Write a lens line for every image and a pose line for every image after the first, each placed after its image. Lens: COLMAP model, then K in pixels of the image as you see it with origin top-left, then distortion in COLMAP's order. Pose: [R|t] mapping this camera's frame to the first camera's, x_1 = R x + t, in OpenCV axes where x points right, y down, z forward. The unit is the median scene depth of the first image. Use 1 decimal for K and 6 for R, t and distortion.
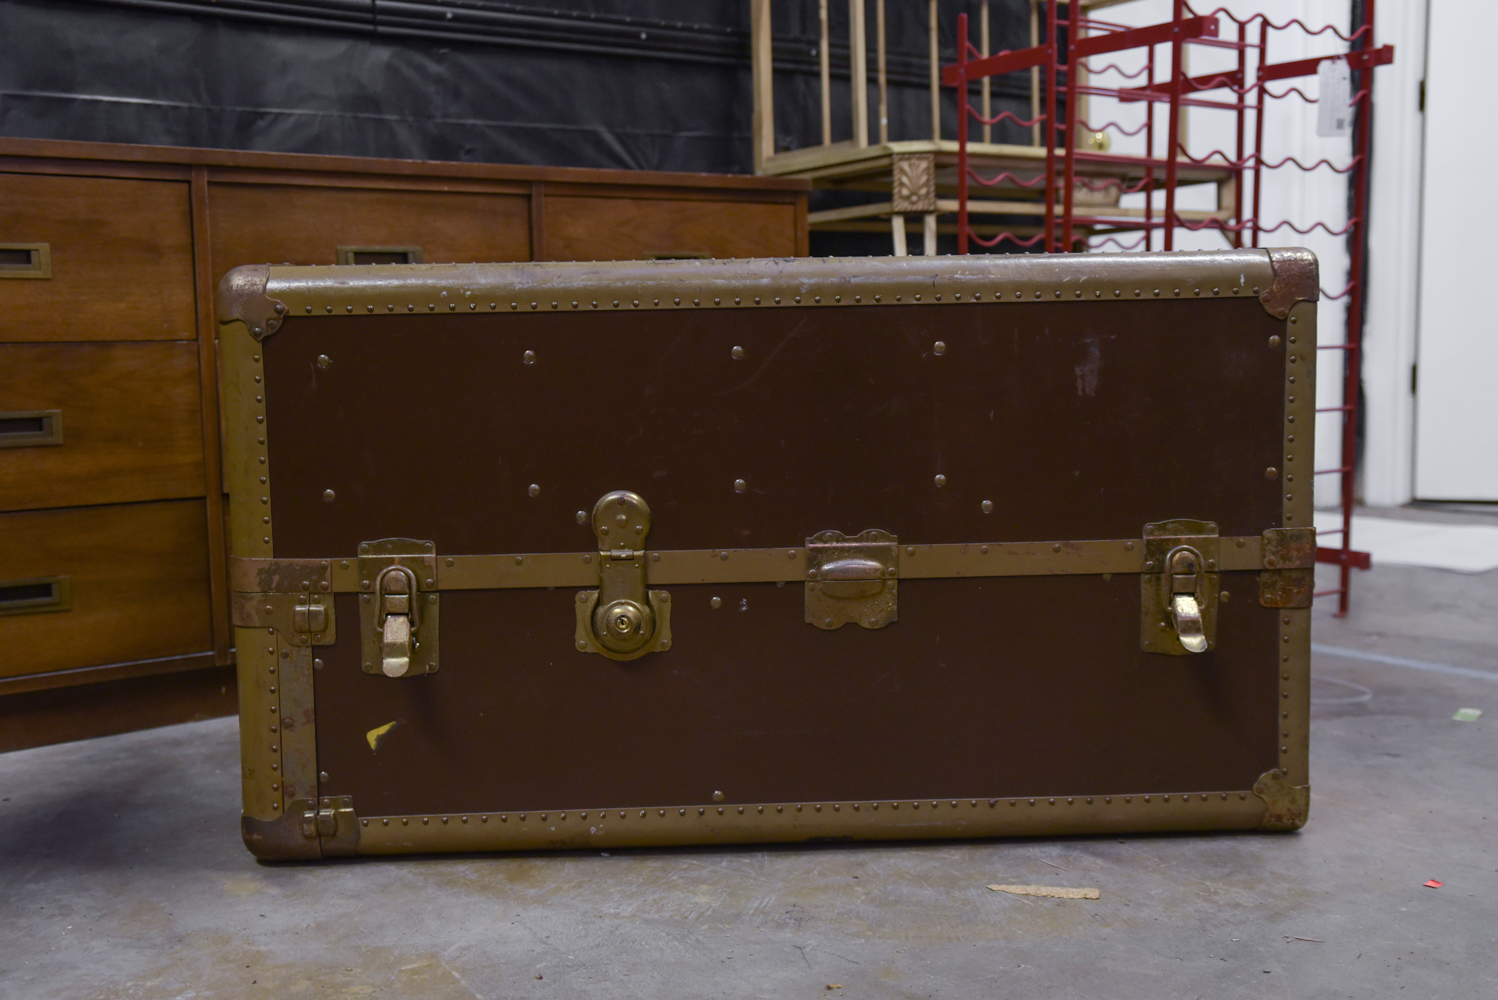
lens RADIAL K [[1677.2, 0, 769.2], [0, 1677.2, 477.9], [0, 0, 1]] dist [-0.003769, 0.000000]
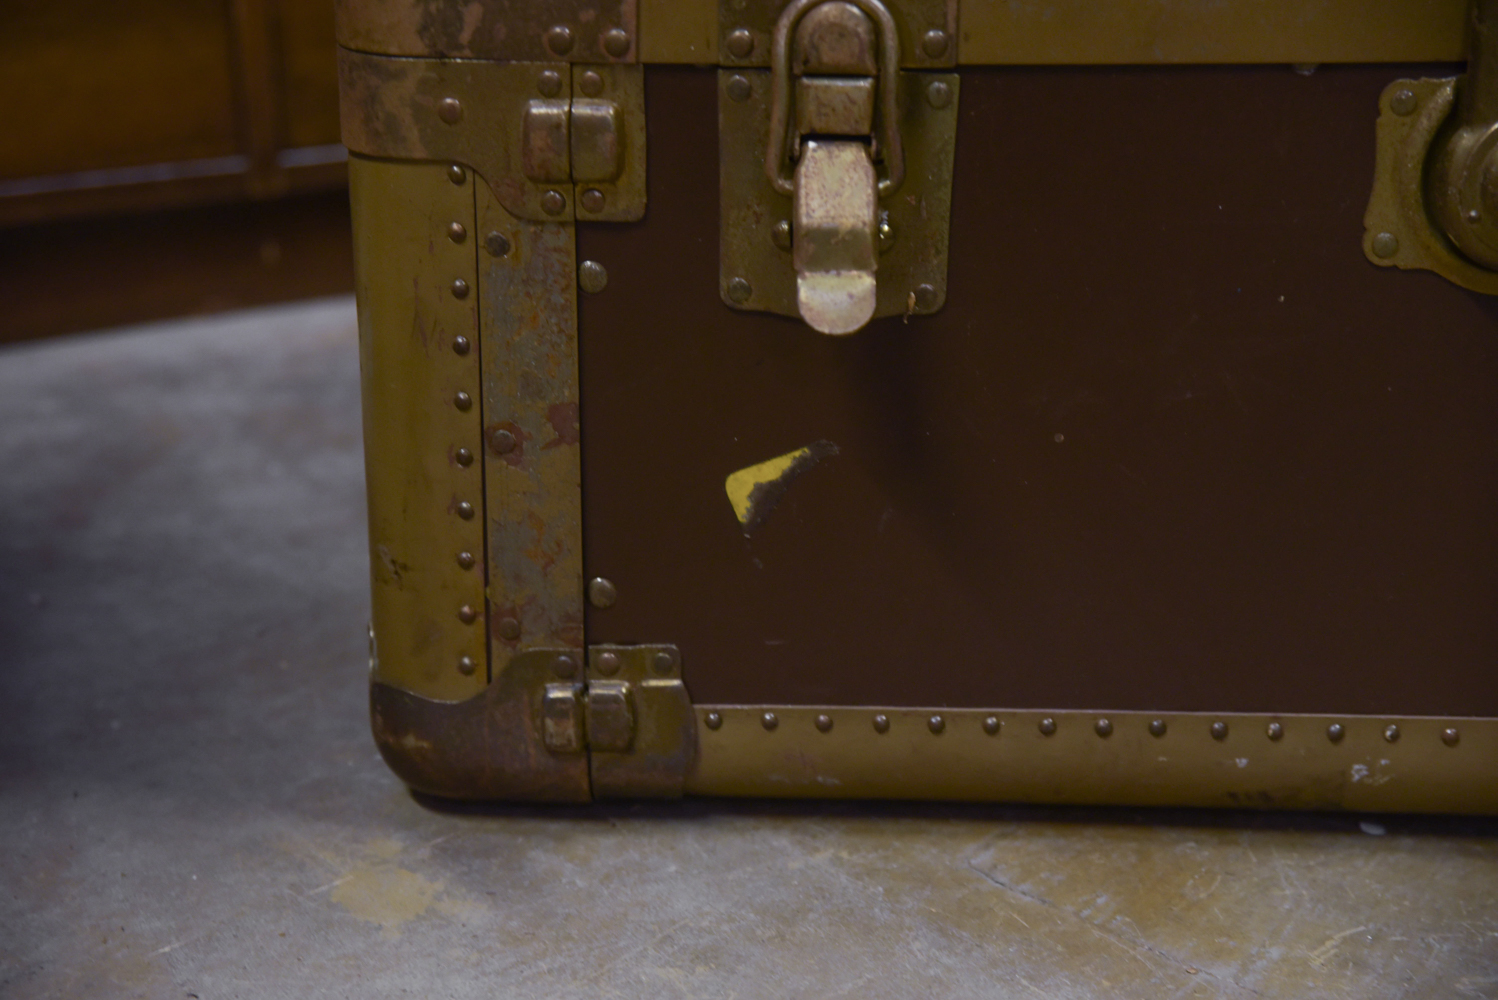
lens RADIAL K [[2744.6, 0, 740.9], [0, 2744.6, 498.0], [0, 0, 1]] dist [0.179889, 0.000000]
pose [[0.991653, 0.050586, -0.118597, -0.169828], [-0.020331, 0.969664, 0.243593, 0.018545], [0.127322, -0.239149, 0.962599, 0.455178]]
